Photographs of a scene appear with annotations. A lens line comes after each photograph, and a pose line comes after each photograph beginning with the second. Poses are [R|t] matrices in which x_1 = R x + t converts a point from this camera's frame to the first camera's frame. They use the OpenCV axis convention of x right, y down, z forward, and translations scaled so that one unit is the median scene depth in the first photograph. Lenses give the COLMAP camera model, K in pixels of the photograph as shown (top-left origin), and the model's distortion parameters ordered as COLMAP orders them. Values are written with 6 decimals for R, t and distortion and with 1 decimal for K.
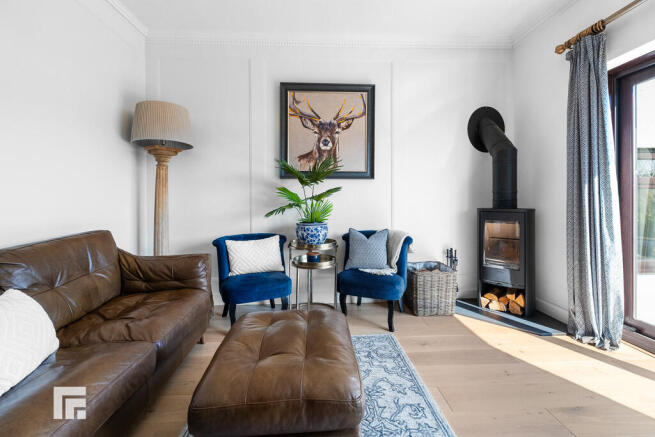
lens RADIAL K [[282.5, 0, 330.0], [0, 282.5, 202.3], [0, 0, 1]] dist [-0.000447, 0.000047]
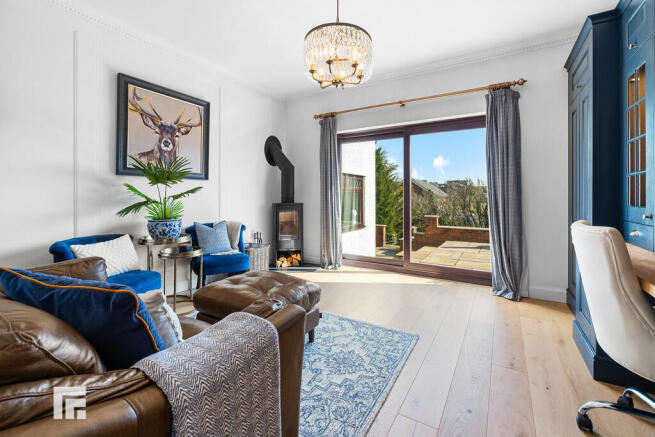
lens RADIAL K [[282.5, 0, 330.0], [0, 282.5, 202.3], [0, 0, 1]] dist [-0.000447, 0.000047]
pose [[0.567844, -0.012661, 0.823038, -0.554054], [0.007273, 0.999920, 0.010364, 0.002114], [-0.823104, 0.000101, 0.567891, -0.109531]]
